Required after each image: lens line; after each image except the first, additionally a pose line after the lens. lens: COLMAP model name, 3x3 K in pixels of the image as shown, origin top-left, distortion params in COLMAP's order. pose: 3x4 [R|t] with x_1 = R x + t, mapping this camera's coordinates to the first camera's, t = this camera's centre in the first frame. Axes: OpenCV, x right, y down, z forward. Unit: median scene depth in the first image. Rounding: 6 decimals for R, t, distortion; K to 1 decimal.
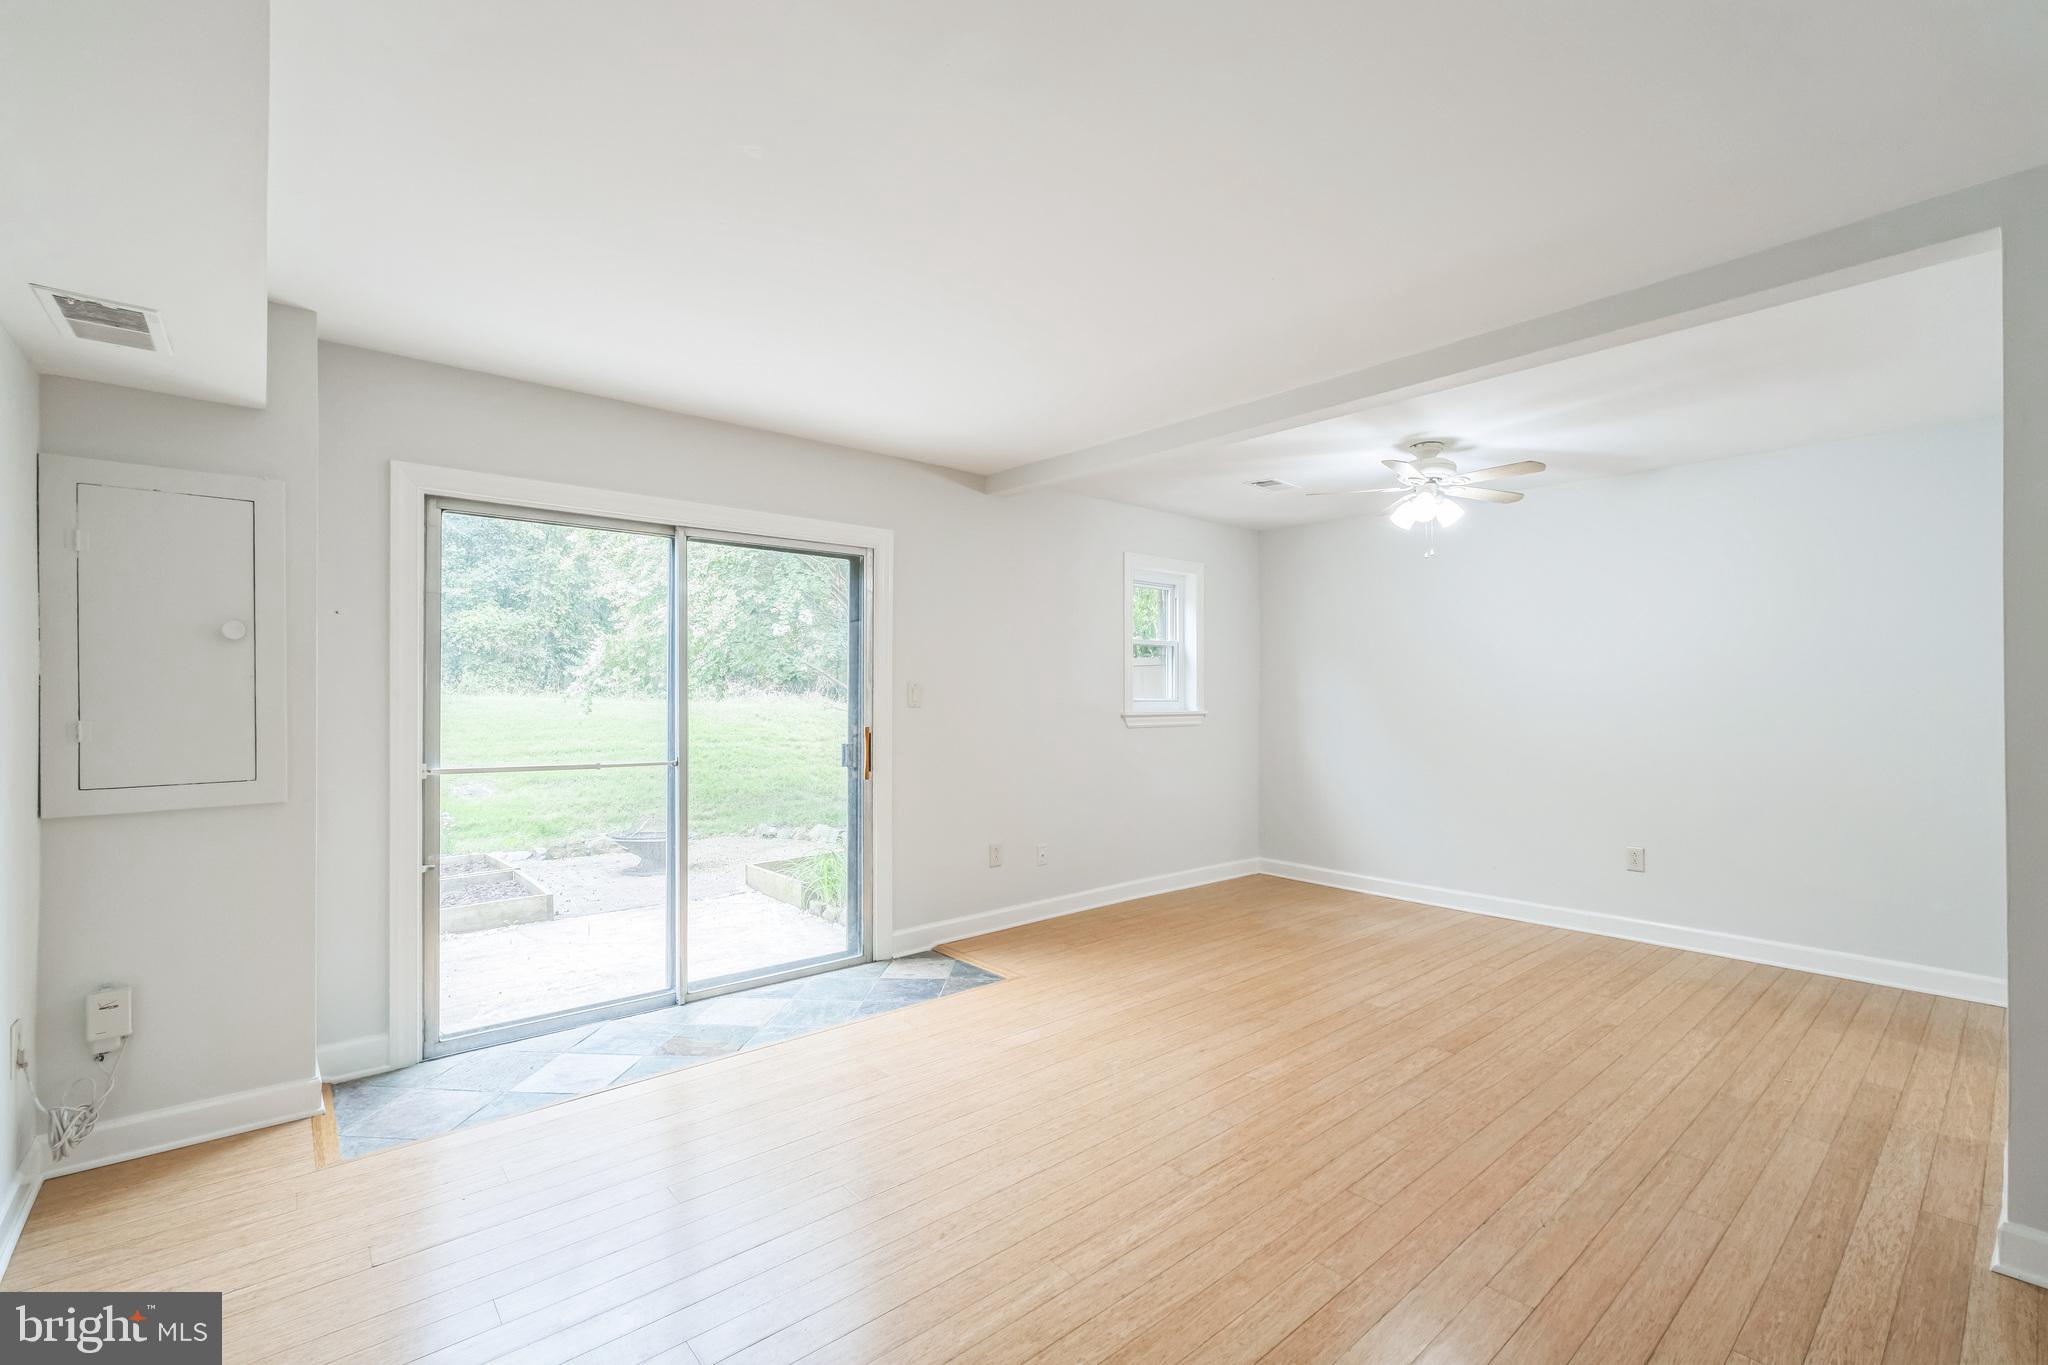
lens RADIAL K [[866.9, 0, 1040.5], [0, 866.9, 686.9], [0, 0, 1]] dist [-0.013663, 0.004924]
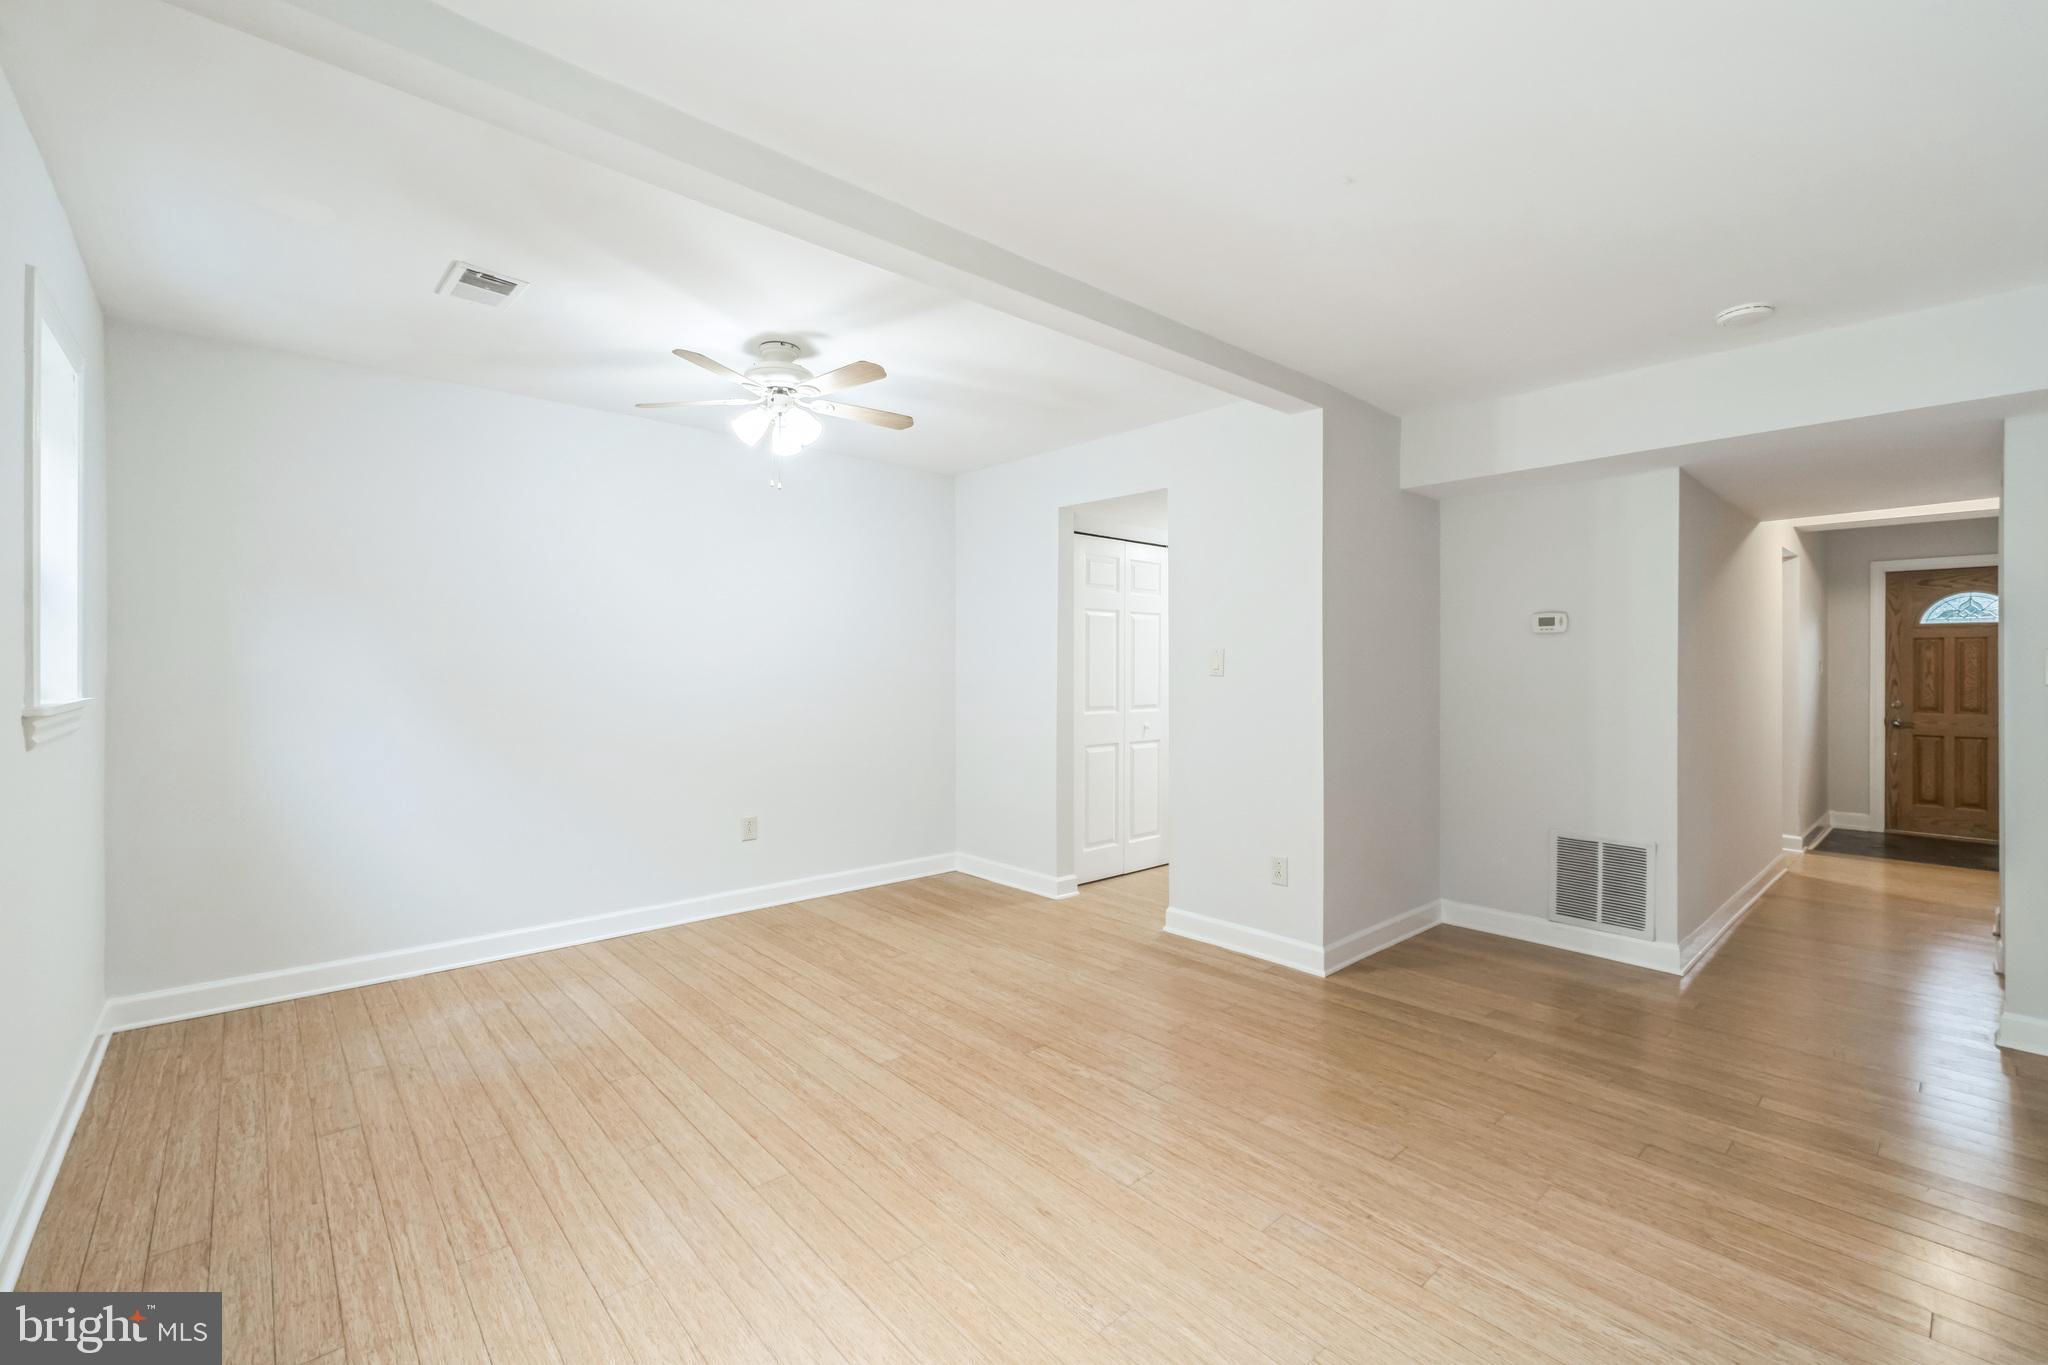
lens RADIAL K [[866.9, 0, 1020.7], [0, 866.9, 665.8], [0, 0, 1]] dist [-0.013663, 0.004924]
pose [[-0.002178, 0.000296, 0.999998, -0.366942], [-0.013398, 0.999910, -0.000325, 0.010191], [-0.999908, -0.013398, -0.002174, 0.822515]]
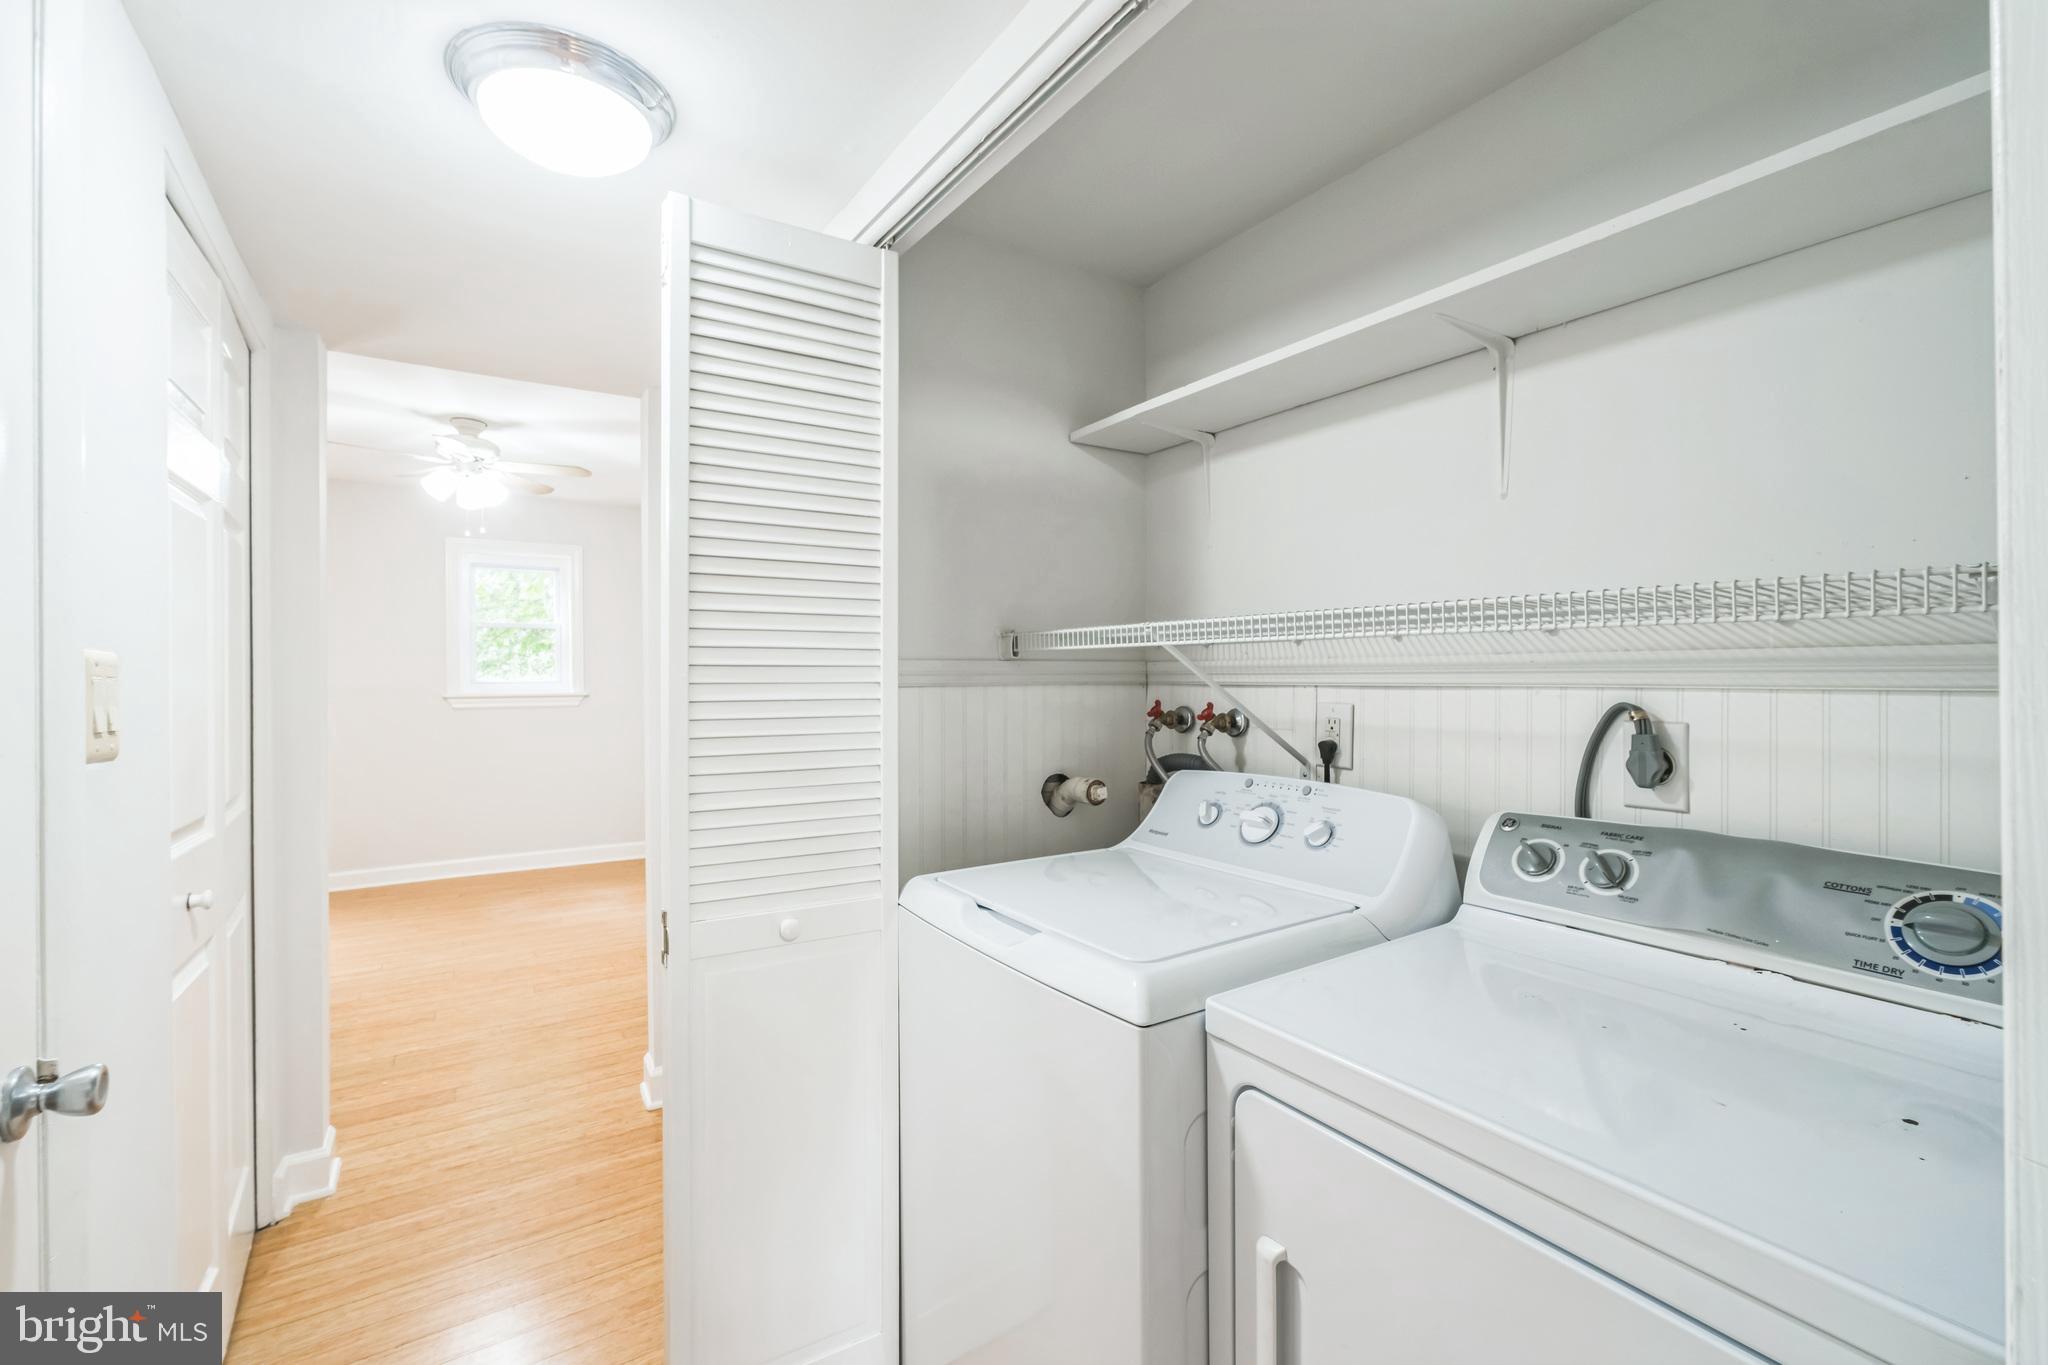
lens RADIAL K [[866.9, 0, 1022.4], [0, 866.9, 675.8], [0, 0, 1]] dist [-0.013663, 0.004924]
pose [[0.990848, -0.003710, -0.134931, 1.268124], [0.005336, 0.999917, 0.011695, 0.000083], [0.134876, -0.012308, 0.990786, 0.115685]]
